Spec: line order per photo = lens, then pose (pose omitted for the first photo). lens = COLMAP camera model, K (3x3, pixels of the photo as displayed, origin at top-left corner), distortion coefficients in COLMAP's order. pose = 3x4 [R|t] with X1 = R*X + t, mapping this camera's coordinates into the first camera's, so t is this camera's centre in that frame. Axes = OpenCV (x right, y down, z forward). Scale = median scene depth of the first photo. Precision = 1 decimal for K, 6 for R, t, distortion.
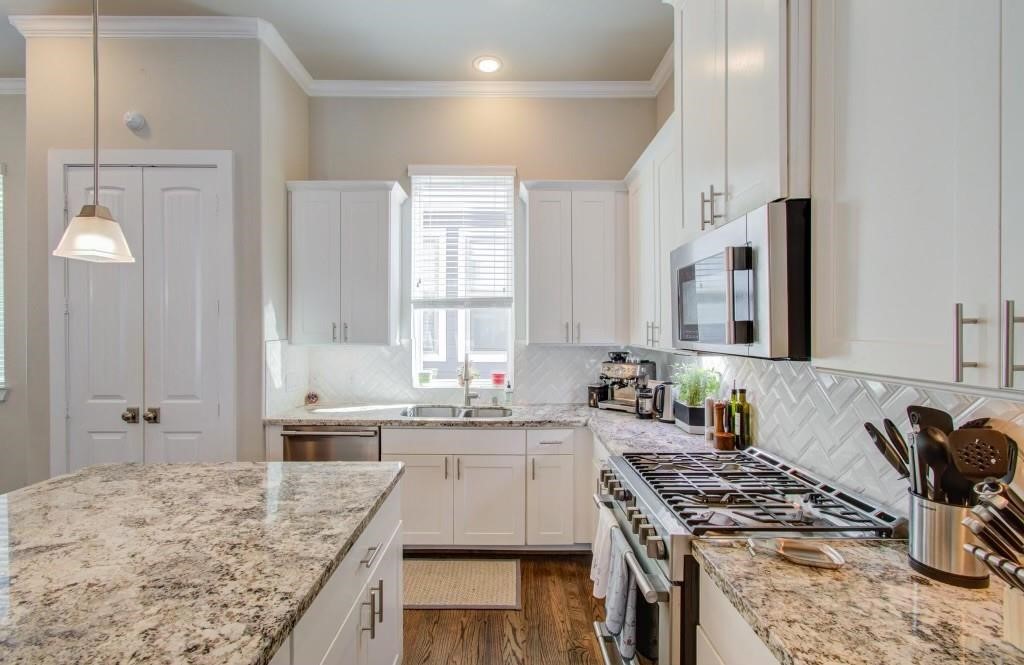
lens RADIAL K [[447.2, 0, 509.8], [0, 447.2, 333.4], [0, 0, 1]] dist [0.000265, 0.002457]
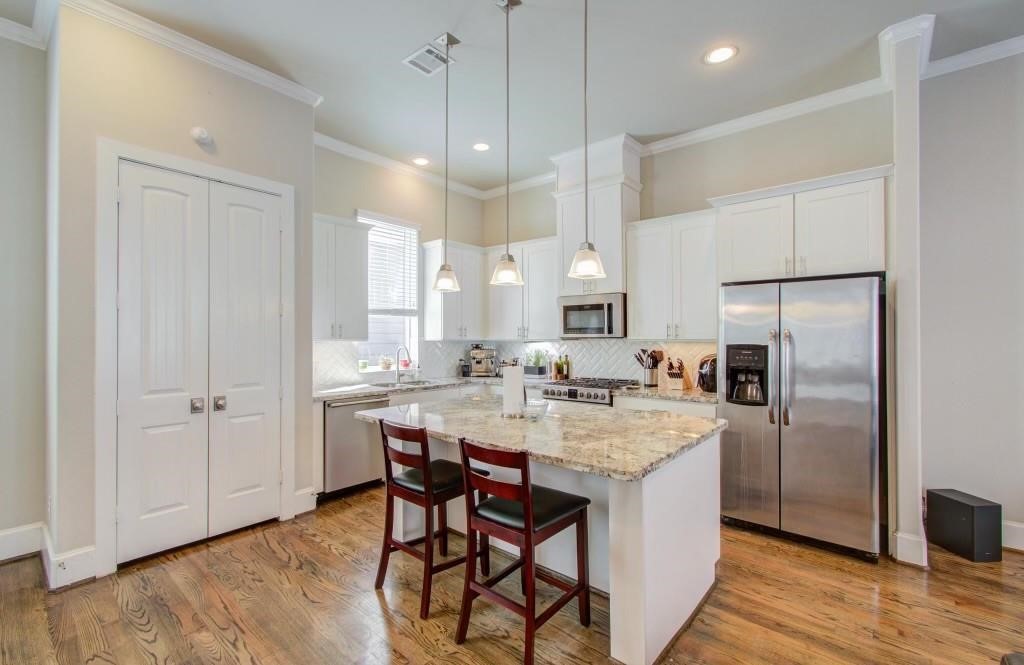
lens RADIAL K [[447.2, 0, 513.6], [0, 447.2, 333.4], [0, 0, 1]] dist [0.000265, 0.002457]
pose [[0.646874, 0.004464, 0.762584, -1.172156], [0.006617, 0.999912, -0.011466, 0.025914], [-0.762568, 0.012463, 0.646788, -0.283881]]
